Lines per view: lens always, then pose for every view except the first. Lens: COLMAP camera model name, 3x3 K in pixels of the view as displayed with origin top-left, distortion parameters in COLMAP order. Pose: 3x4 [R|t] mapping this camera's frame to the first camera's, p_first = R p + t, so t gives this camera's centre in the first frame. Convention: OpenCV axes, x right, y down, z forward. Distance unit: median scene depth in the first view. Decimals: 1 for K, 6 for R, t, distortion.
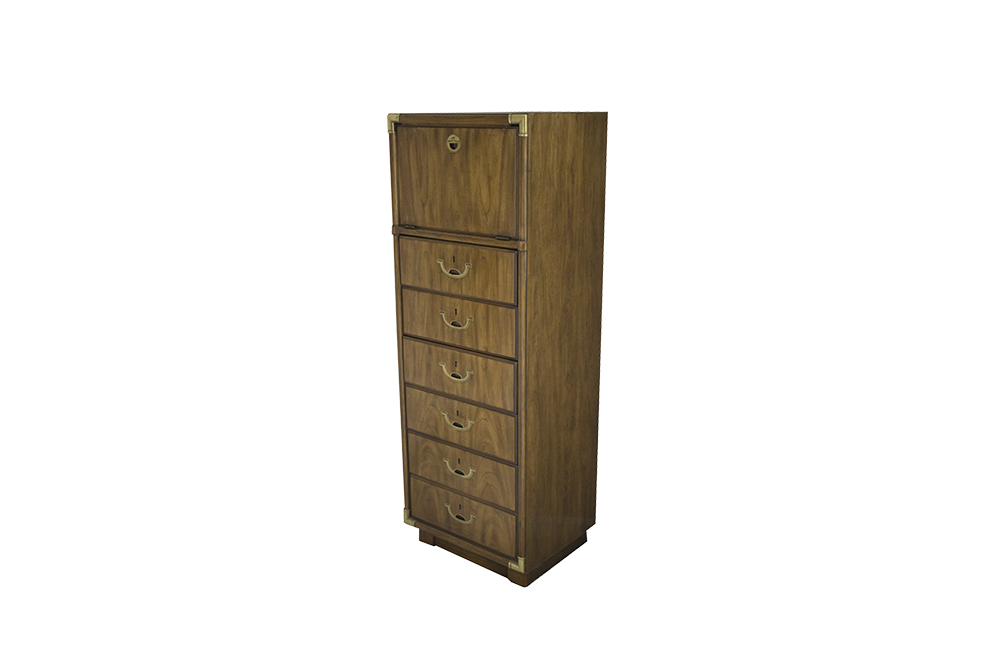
lens RADIAL K [[781.5, 0, 503.7], [0, 781.5, 317.9], [0, 0, 1]] dist [-0.000905, 0.000033]
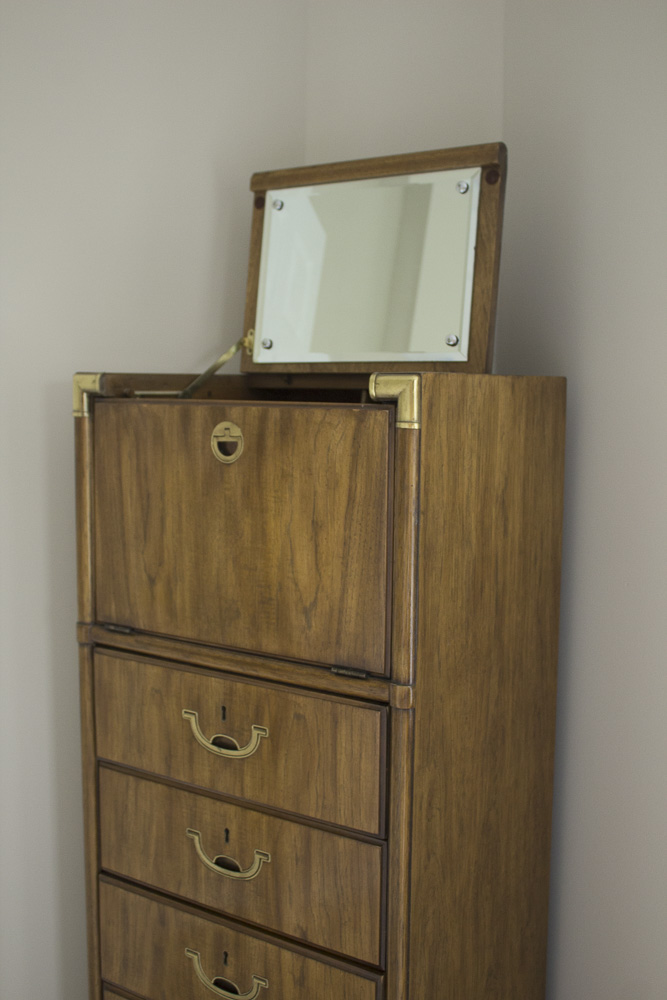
lens RADIAL K [[1069.5, 0, 339.6], [0, 1069.5, 501.9], [0, 0, 1]] dist [-0.058804, 0.000000]
pose [[0.996247, 0.002562, 0.086513, -0.051567], [0.010285, 0.988975, -0.147725, -0.101178], [-0.085938, 0.148060, 0.985238, 0.413425]]
